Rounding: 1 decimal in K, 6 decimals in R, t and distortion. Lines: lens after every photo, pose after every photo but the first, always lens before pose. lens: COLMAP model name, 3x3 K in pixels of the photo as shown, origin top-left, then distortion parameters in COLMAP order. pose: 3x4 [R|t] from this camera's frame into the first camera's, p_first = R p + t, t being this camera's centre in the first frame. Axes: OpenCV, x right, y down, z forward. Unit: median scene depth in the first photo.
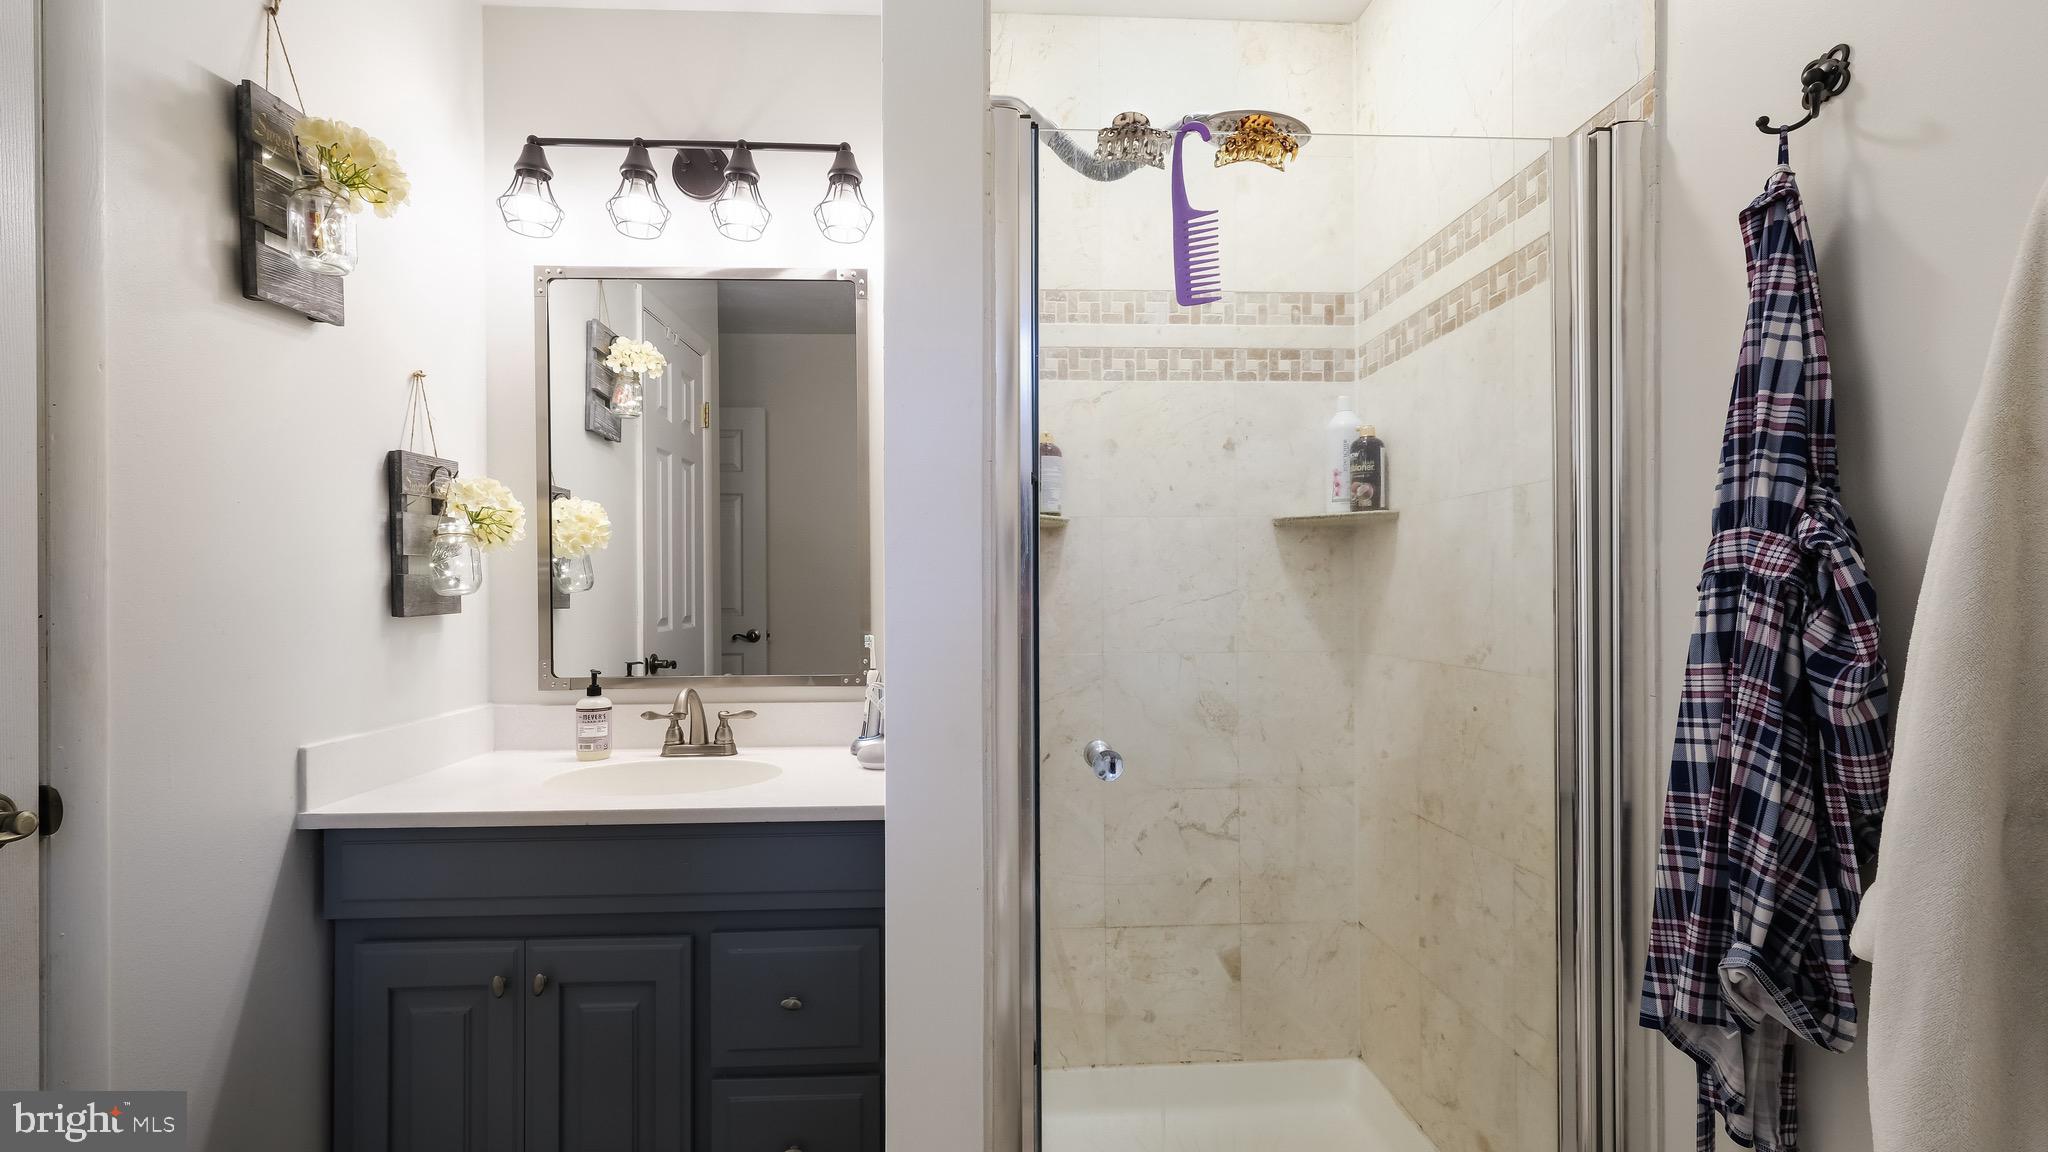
lens RADIAL K [[899.0, 0, 1024.1], [0, 899.0, 592.9], [0, 0, 1]] dist [0.014515, -0.001107]
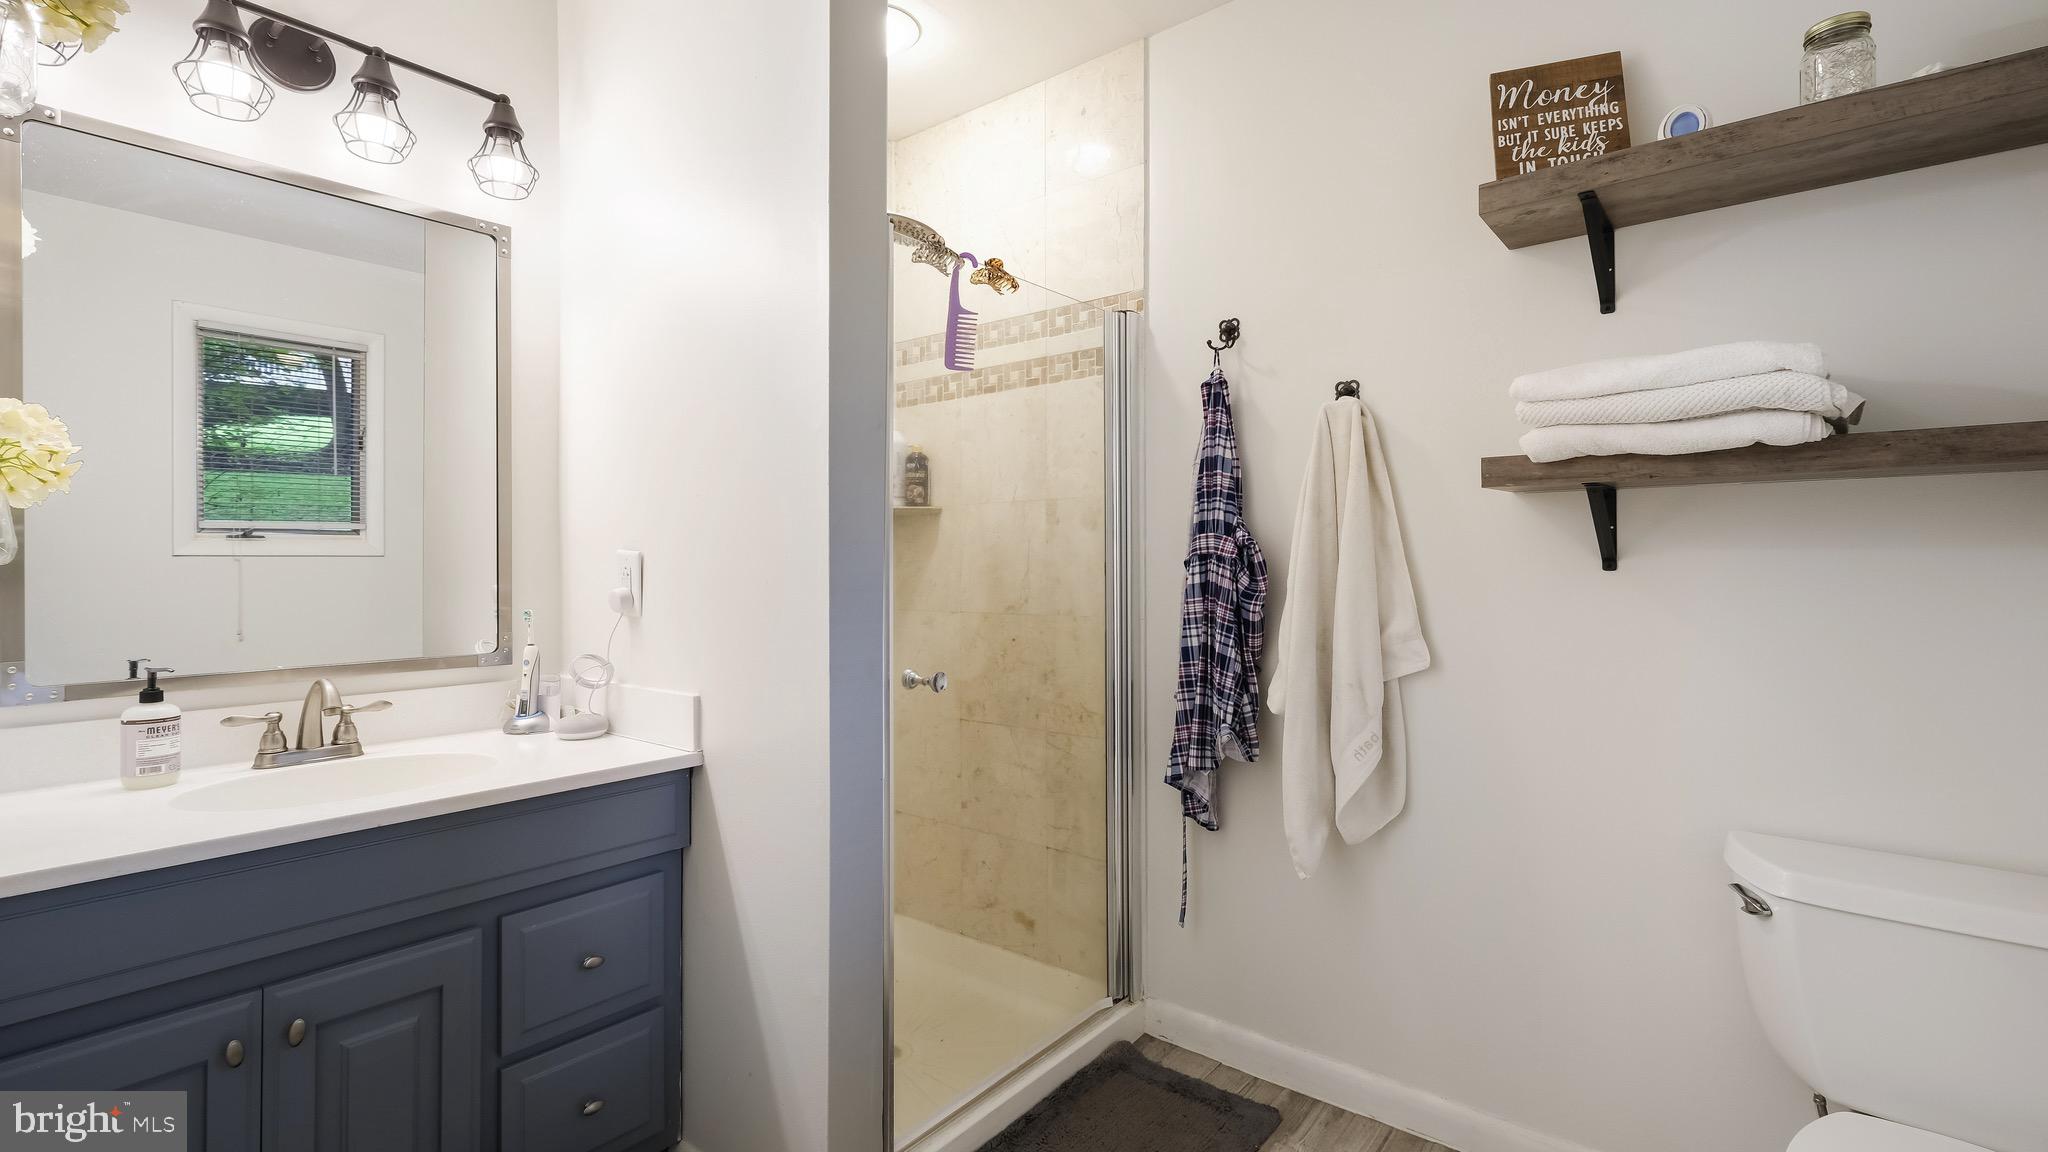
lens RADIAL K [[899.0, 0, 1024.2], [0, 899.0, 562.5], [0, 0, 1]] dist [0.014515, -0.001107]
pose [[0.676601, 0.001678, 0.736348, -1.012935], [0.003365, 0.999980, -0.005371, 0.006460], [-0.736342, 0.006112, 0.676582, -0.101146]]
